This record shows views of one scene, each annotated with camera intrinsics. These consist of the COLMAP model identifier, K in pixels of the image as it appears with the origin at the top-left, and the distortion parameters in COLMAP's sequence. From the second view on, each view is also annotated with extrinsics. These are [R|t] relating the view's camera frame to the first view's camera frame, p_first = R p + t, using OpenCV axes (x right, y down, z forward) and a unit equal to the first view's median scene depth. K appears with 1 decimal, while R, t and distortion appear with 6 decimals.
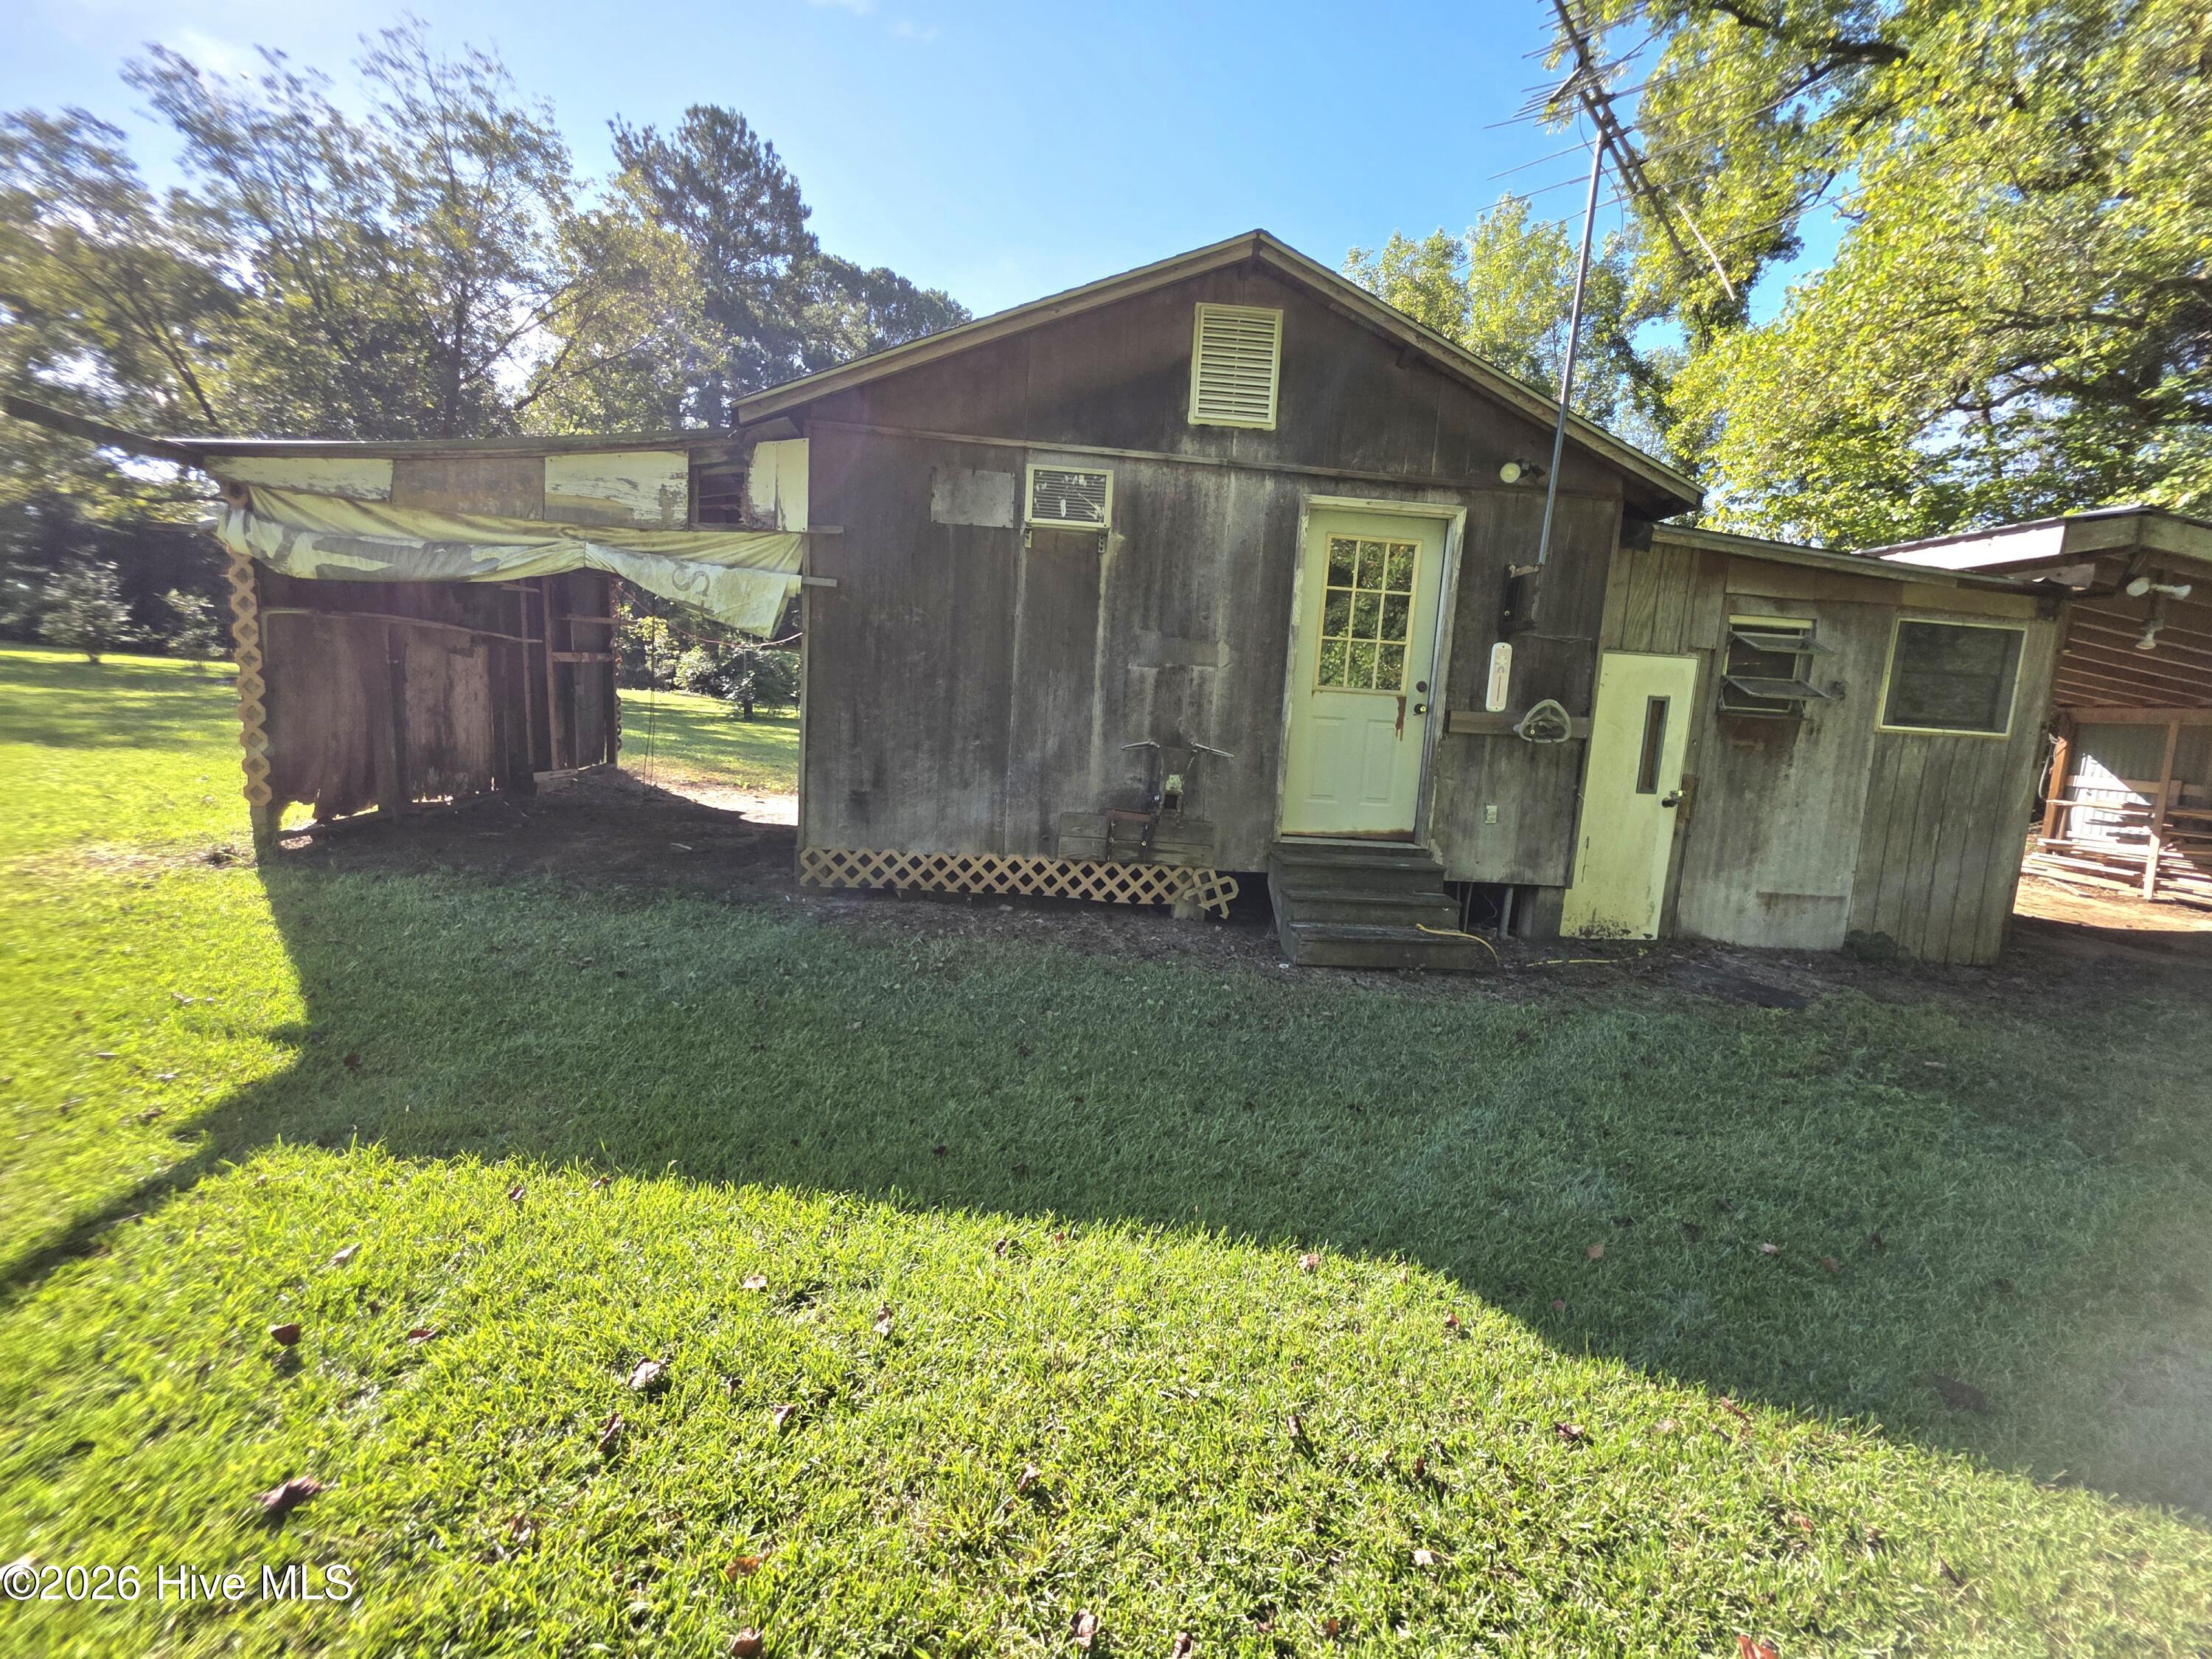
lens RADIAL K [[887.5, 0, 1110.3], [0, 887.5, 823.7], [0, 0, 1]] dist [-0.001768, -0.000174]
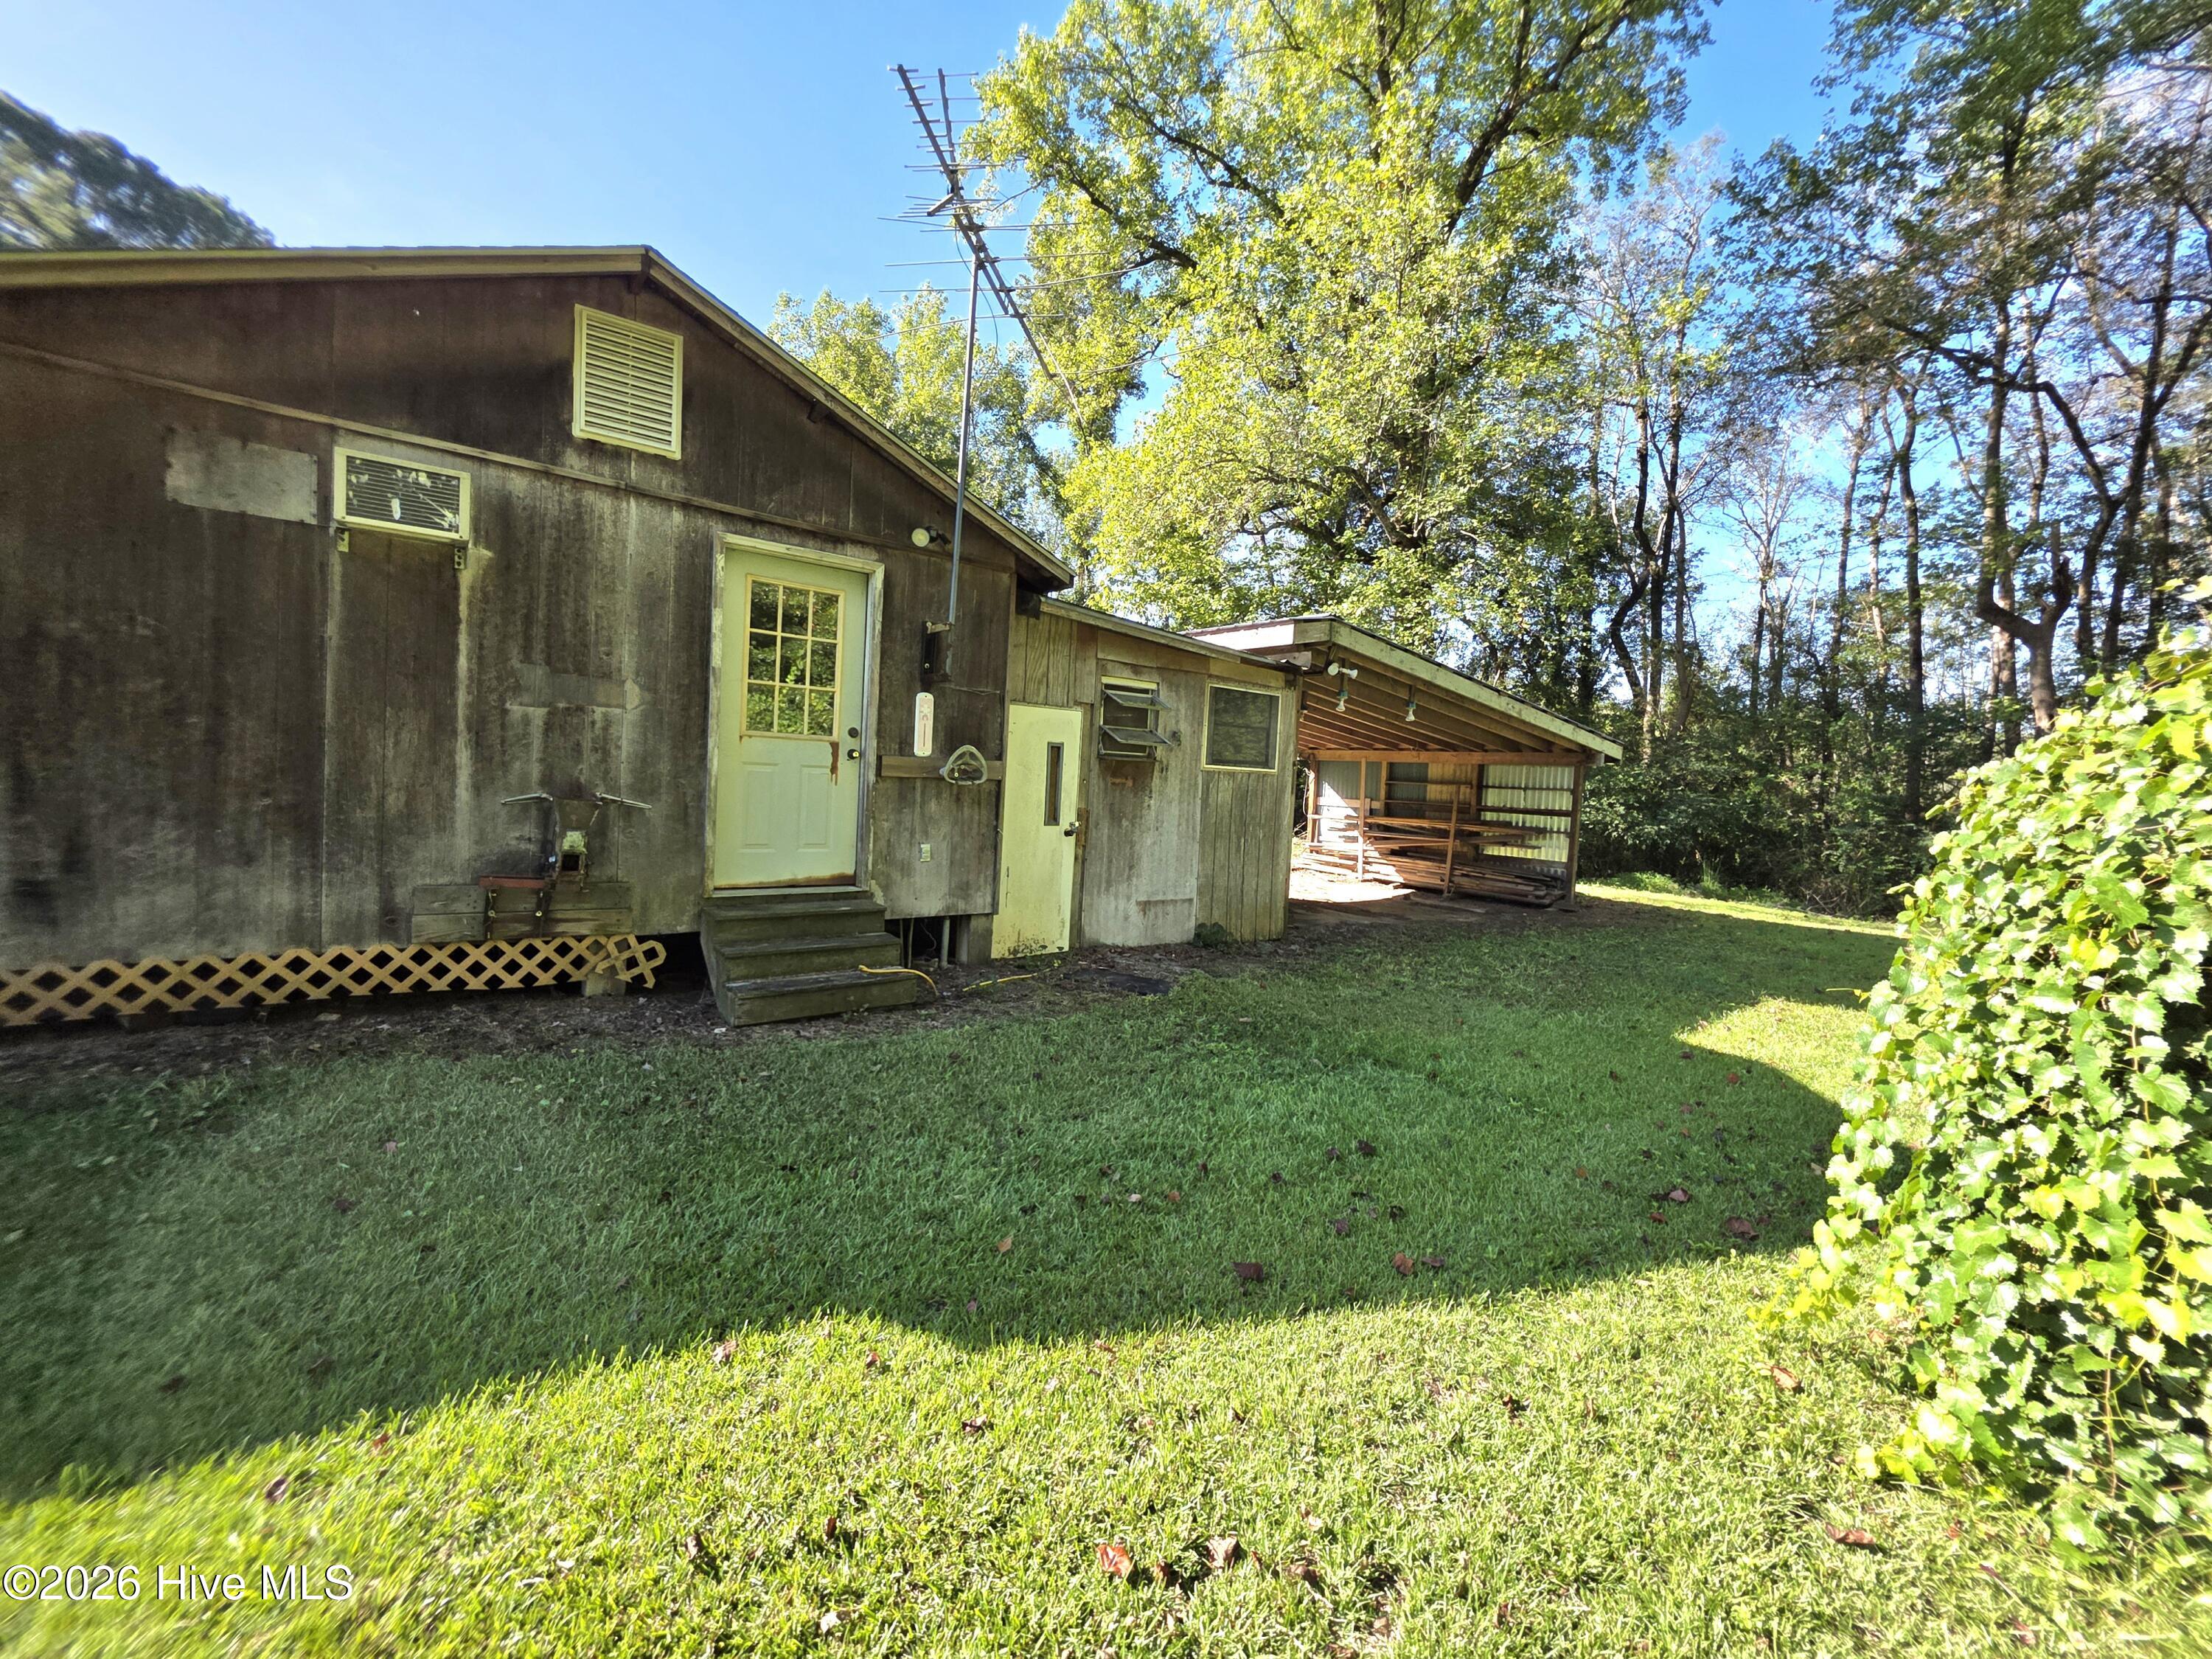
lens RADIAL K [[887.5, 0, 1115.5], [0, 887.5, 822.8], [0, 0, 1]] dist [-0.001768, -0.000174]
pose [[0.832336, -0.047615, 0.552223, 0.033541], [0.073645, 0.996970, -0.025037, -0.002577], [-0.549357, 0.061507, 0.833321, -0.014391]]
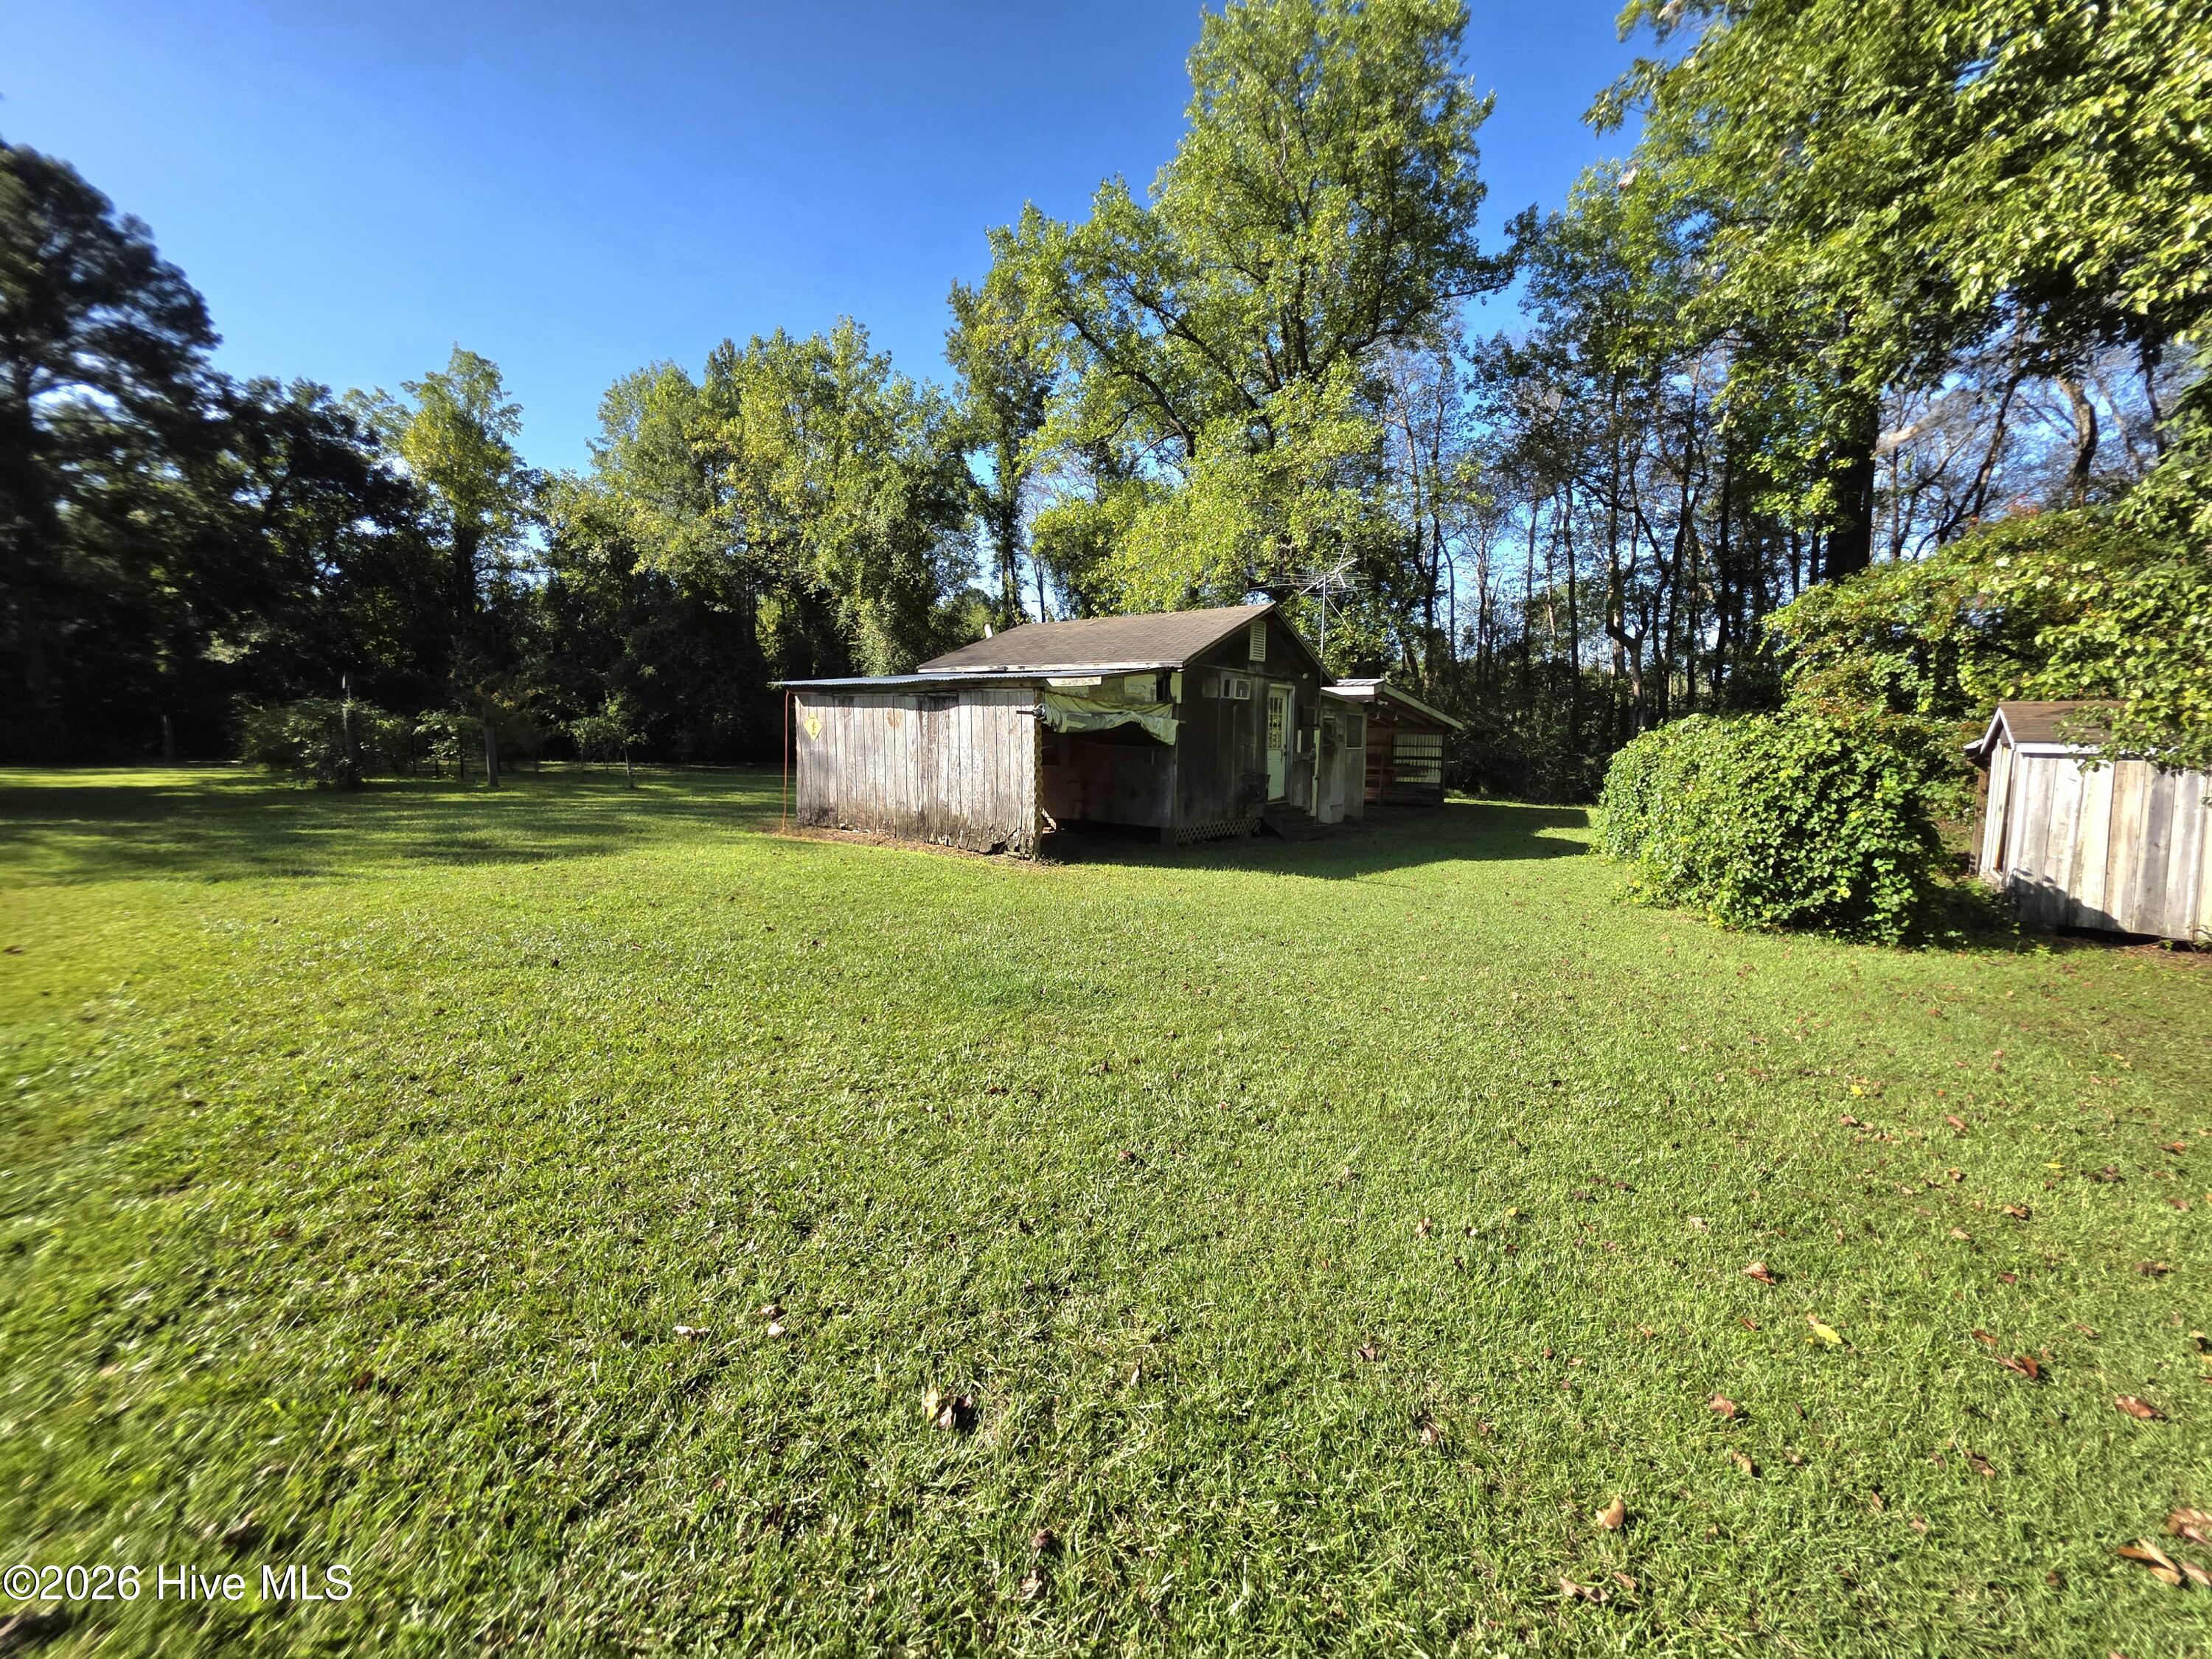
lens RADIAL K [[887.5, 0, 1111.1], [0, 887.5, 829.9], [0, 0, 1]] dist [-0.001768, -0.000174]
pose [[0.655784, -0.134206, 0.742924, -2.396014], [0.132409, 0.989265, 0.061827, -0.147172], [-0.743246, 0.057825, 0.666514, -0.532208]]
